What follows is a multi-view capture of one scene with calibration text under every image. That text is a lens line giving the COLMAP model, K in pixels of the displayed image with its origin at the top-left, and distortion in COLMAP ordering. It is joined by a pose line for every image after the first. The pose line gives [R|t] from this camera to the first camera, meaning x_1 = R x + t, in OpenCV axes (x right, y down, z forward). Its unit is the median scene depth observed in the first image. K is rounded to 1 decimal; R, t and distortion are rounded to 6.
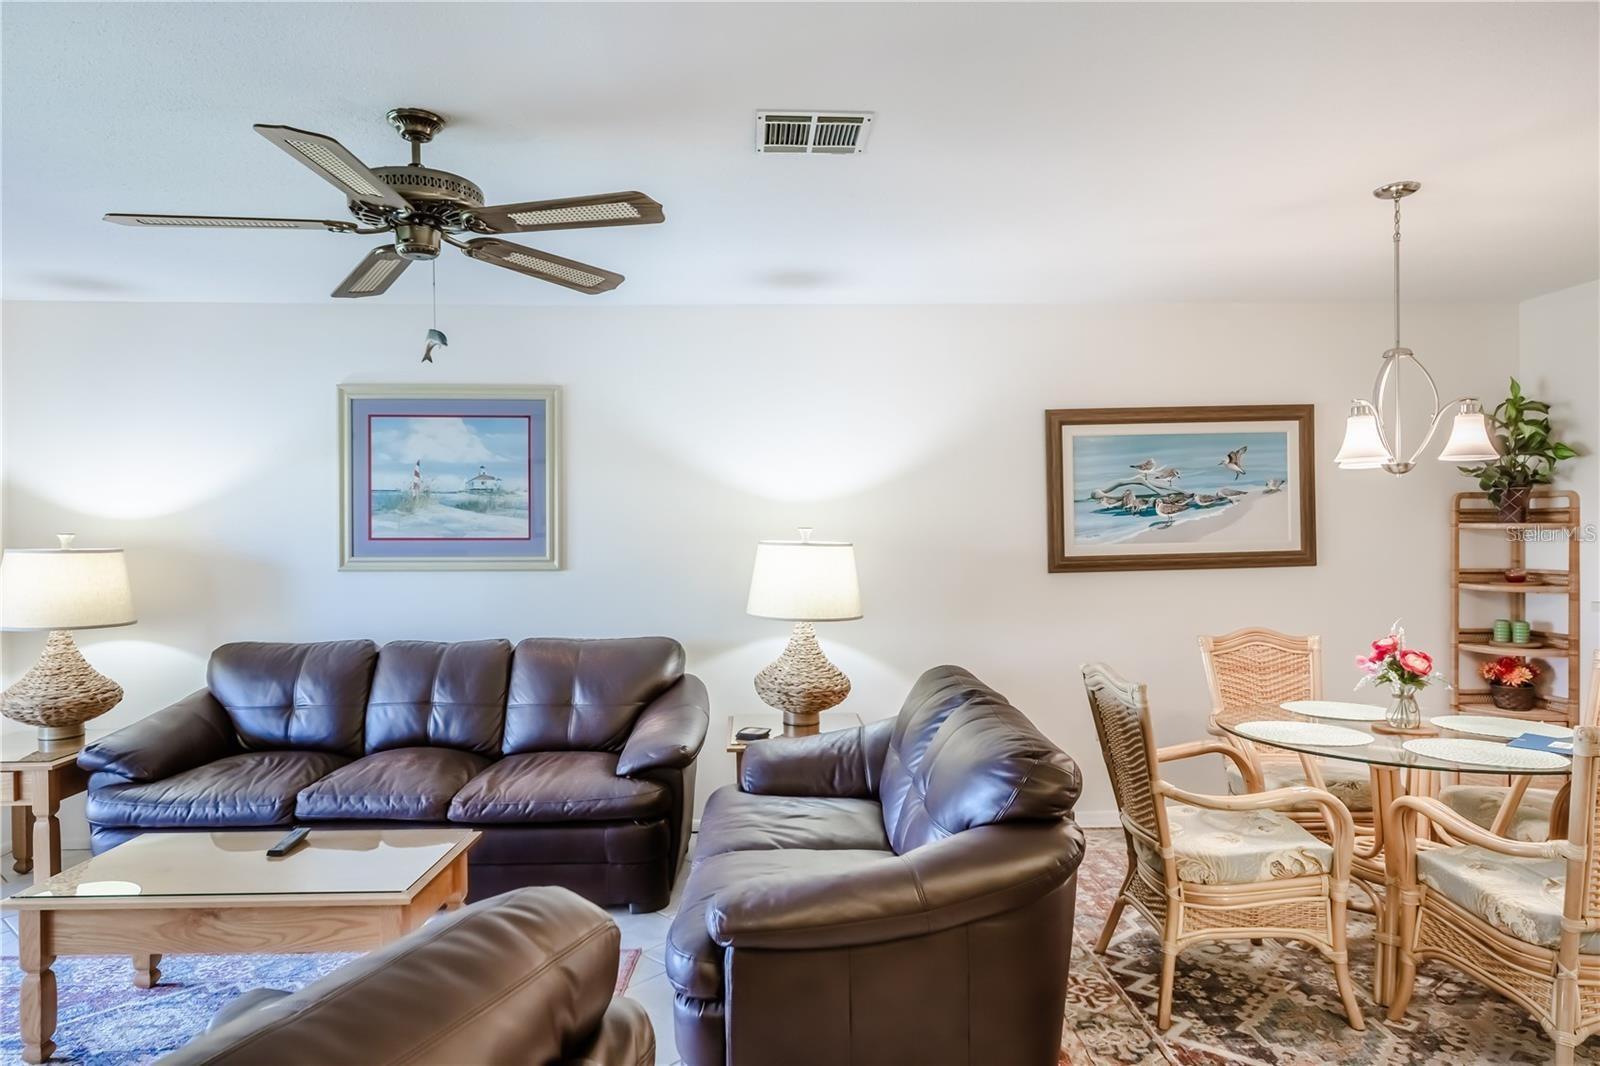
lens RADIAL K [[1027.8, 0, 802.9], [0, 1027.8, 532.0], [0, 0, 1]] dist [0.010002, 0.006388]
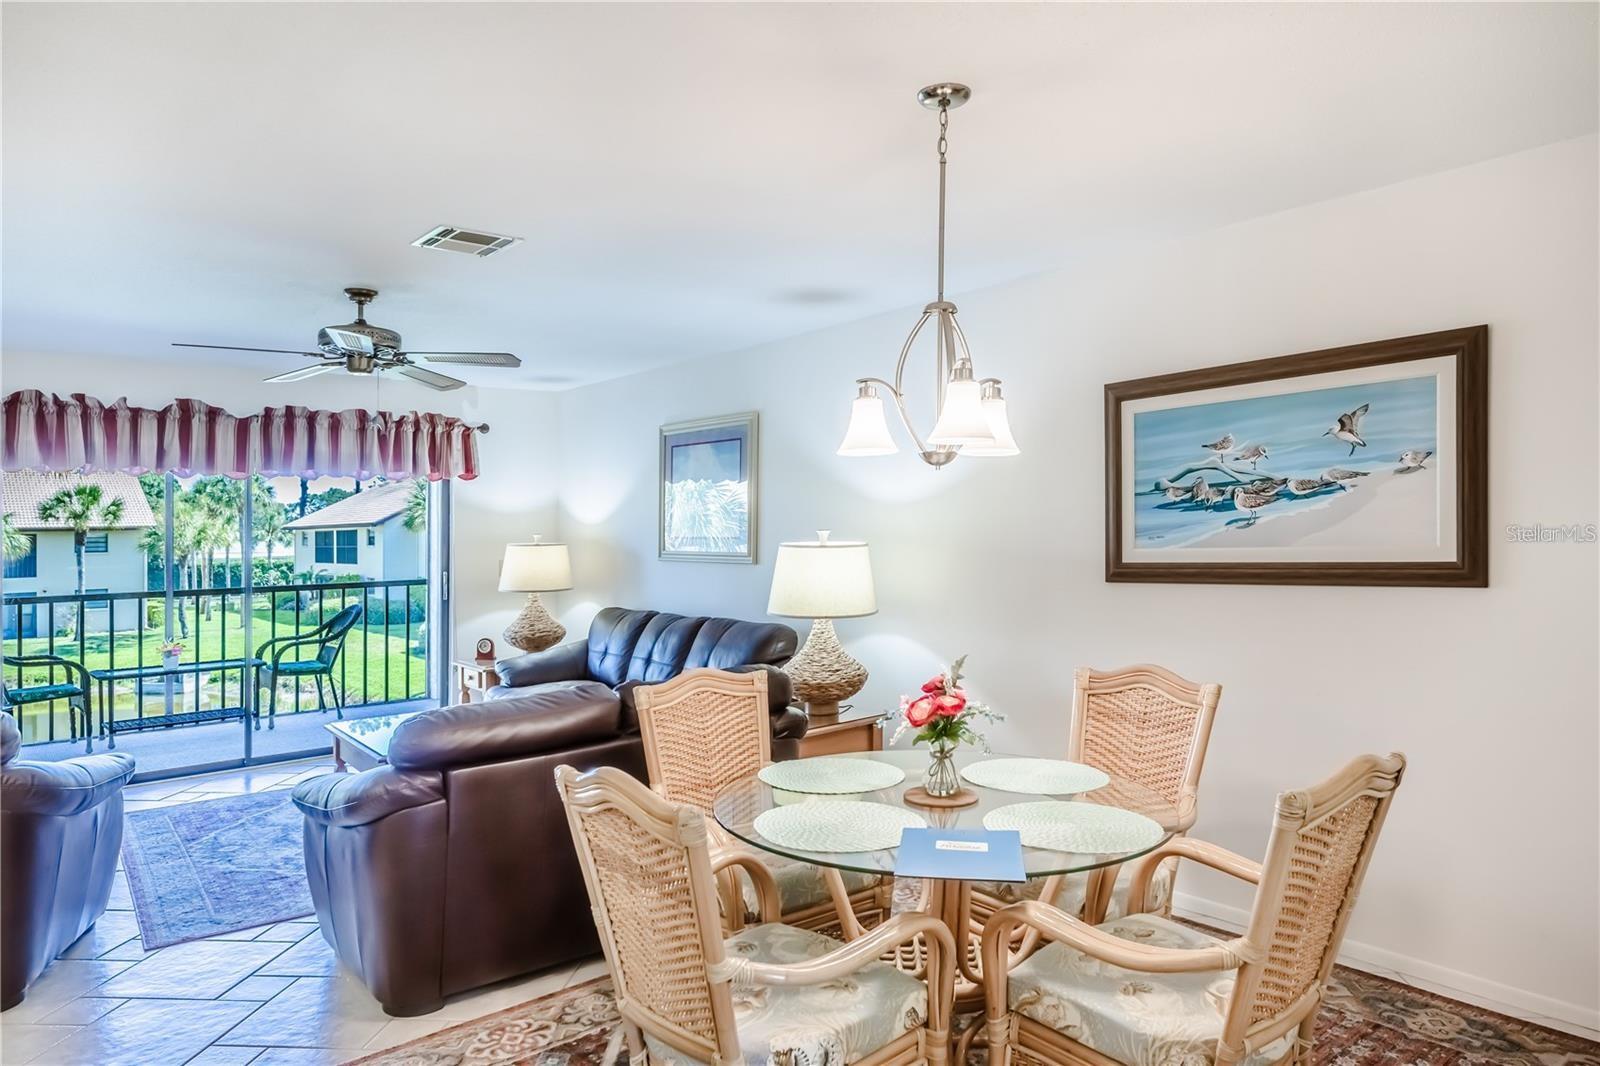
lens RADIAL K [[1039.8, 0, 802.9], [0, 1039.8, 526.8], [0, 0, 1]] dist [0.000147, 0.000553]
pose [[0.594533, -0.004092, -0.804061, 0.768407], [0.007950, 0.999968, 0.000789, -0.007290], [0.804032, -0.006861, 0.594547, 0.310802]]
